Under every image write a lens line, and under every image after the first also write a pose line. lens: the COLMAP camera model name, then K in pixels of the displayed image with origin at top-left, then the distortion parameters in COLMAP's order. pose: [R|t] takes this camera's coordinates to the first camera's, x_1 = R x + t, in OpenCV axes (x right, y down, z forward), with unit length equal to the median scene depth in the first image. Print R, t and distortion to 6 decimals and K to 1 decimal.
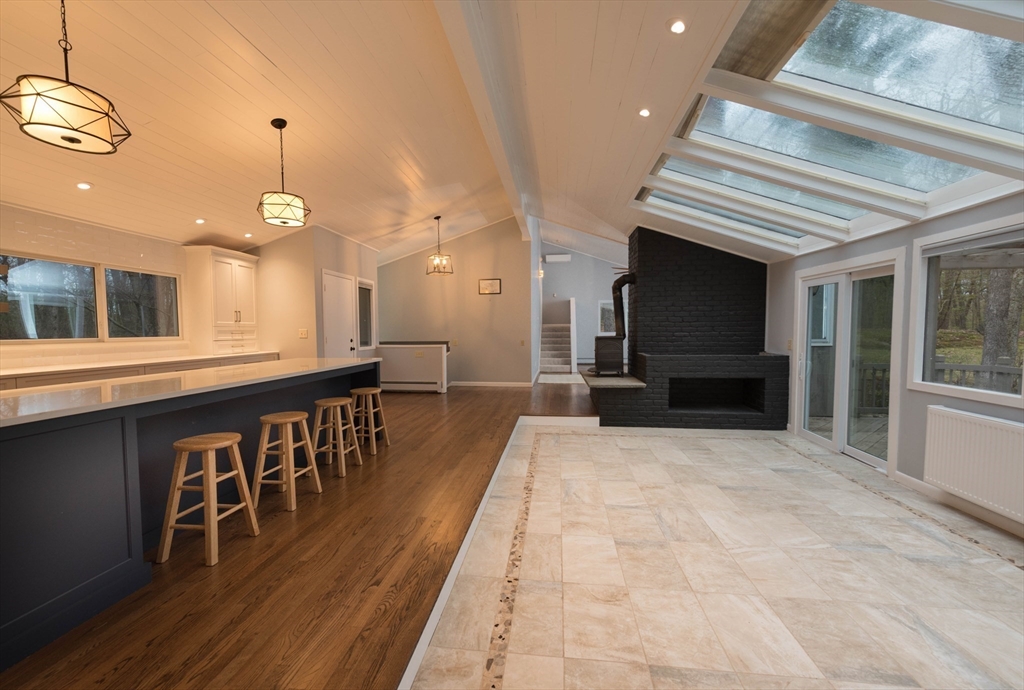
lens RADIAL K [[397.0, 0, 512.1], [0, 397.0, 349.4], [0, 0, 1]] dist [0.007241, -0.001818]
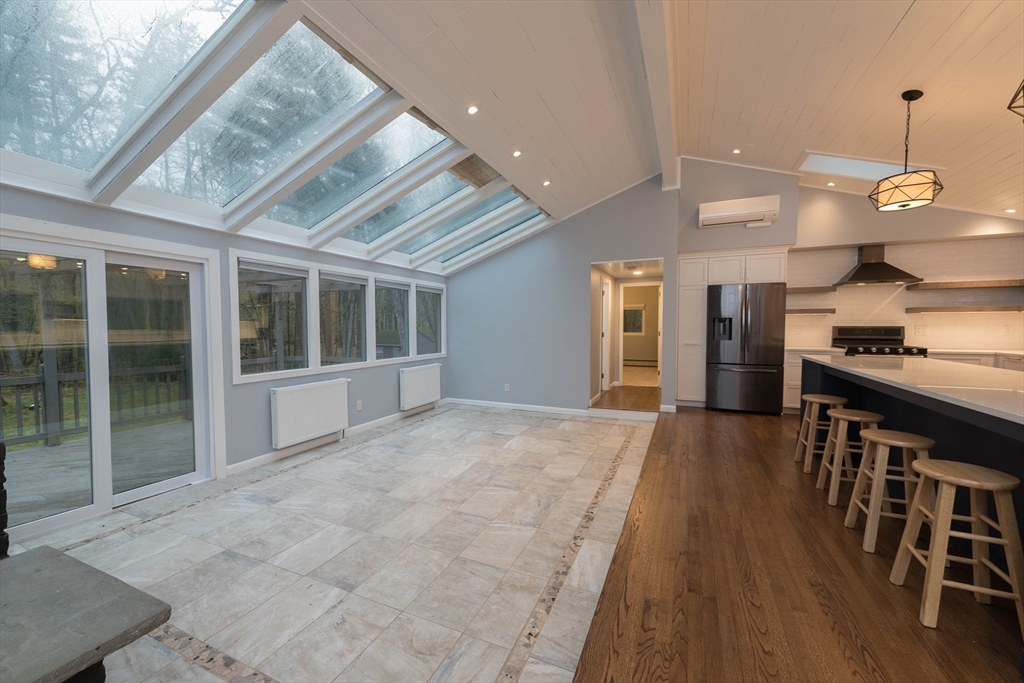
lens RADIAL K [[397.0, 0, 508.5], [0, 397.0, 343.9], [0, 0, 1]] dist [0.007241, -0.001818]
pose [[-0.953096, -0.004575, 0.302633, -0.049951], [0.024284, 0.995507, 0.091526, -0.092939], [-0.301692, 0.094582, -0.948702, 1.775770]]
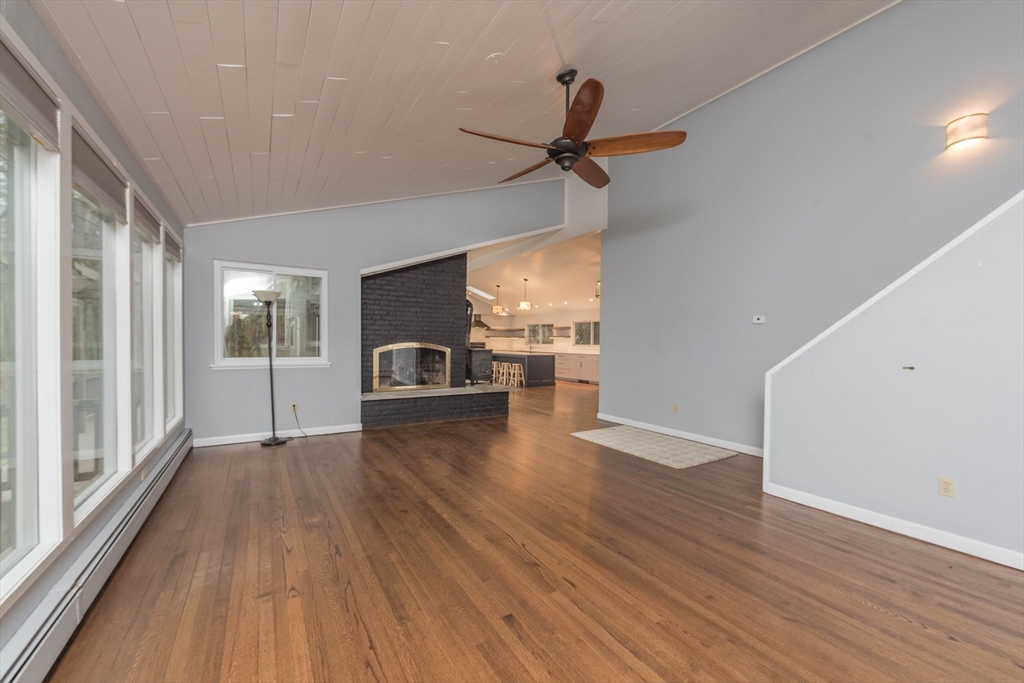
lens RADIAL K [[397.0, 0, 507.3], [0, 397.0, 346.0], [0, 0, 1]] dist [0.007241, -0.001818]
pose [[-0.785650, 0.006946, -0.618633, 1.611339], [-0.034650, 0.997873, 0.055208, -0.200623], [0.617700, 0.064810, -0.783738, 3.611981]]
